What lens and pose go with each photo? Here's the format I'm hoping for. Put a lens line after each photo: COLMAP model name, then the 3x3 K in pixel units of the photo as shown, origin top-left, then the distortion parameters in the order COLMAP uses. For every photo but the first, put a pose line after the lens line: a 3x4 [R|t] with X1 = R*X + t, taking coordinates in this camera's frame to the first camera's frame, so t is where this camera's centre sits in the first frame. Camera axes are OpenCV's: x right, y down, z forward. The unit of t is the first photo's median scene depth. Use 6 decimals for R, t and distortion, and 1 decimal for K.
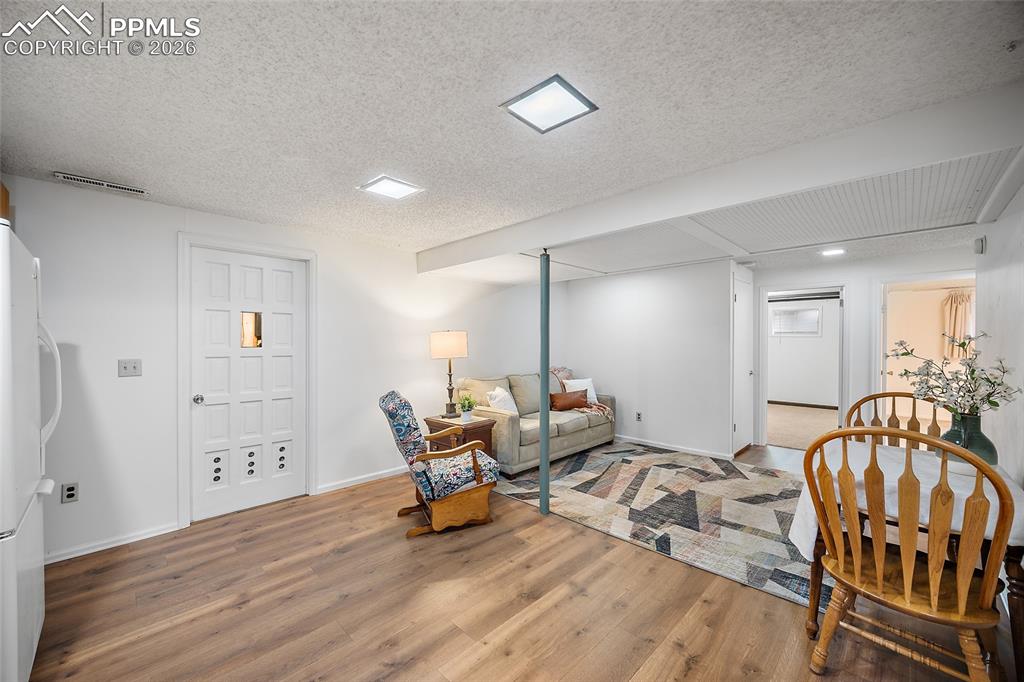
lens RADIAL K [[407.8, 0, 501.3], [0, 407.8, 344.9], [0, 0, 1]] dist [-0.010812, 0.002597]
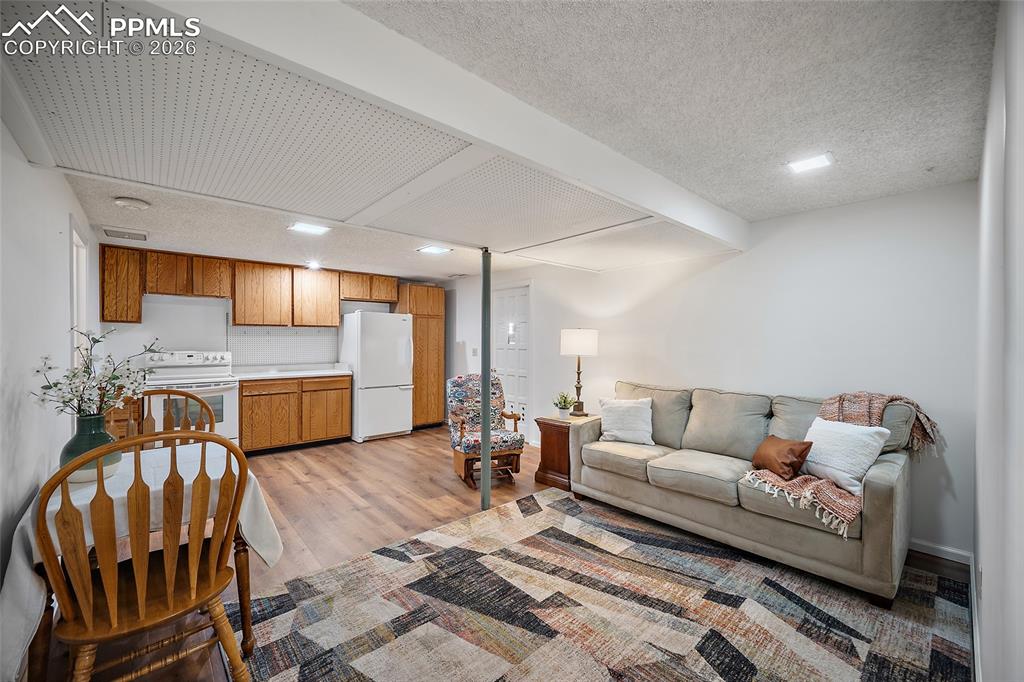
lens RADIAL K [[409.7, 0, 503.1], [0, 409.7, 339.5], [0, 0, 1]] dist [-0.009509, -0.000235]
pose [[-0.069717, -0.005126, -0.997554, 1.054111], [-0.010715, 0.999933, -0.004389, -0.002116], [0.997509, 0.010383, -0.069767, 1.046888]]
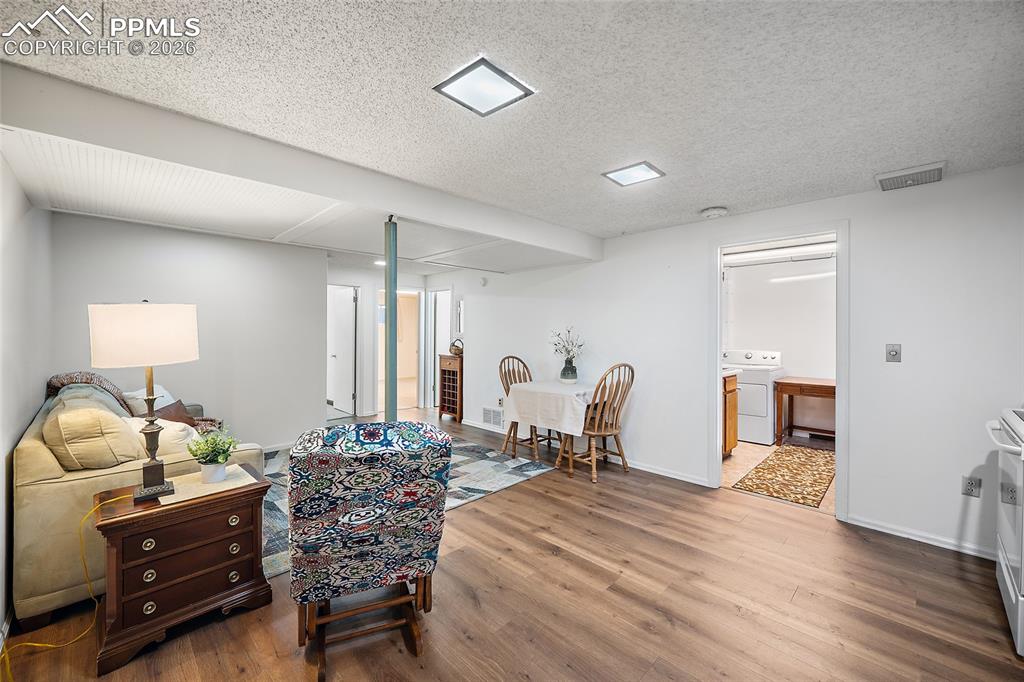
lens RADIAL K [[409.7, 0, 511.1], [0, 409.7, 334.8], [0, 0, 1]] dist [-0.009509, -0.000235]
pose [[-0.010283, -0.014676, 0.999839, -0.681627], [0.002272, 0.999889, 0.014700, -0.006500], [-0.999945, 0.002423, -0.010248, 0.719641]]
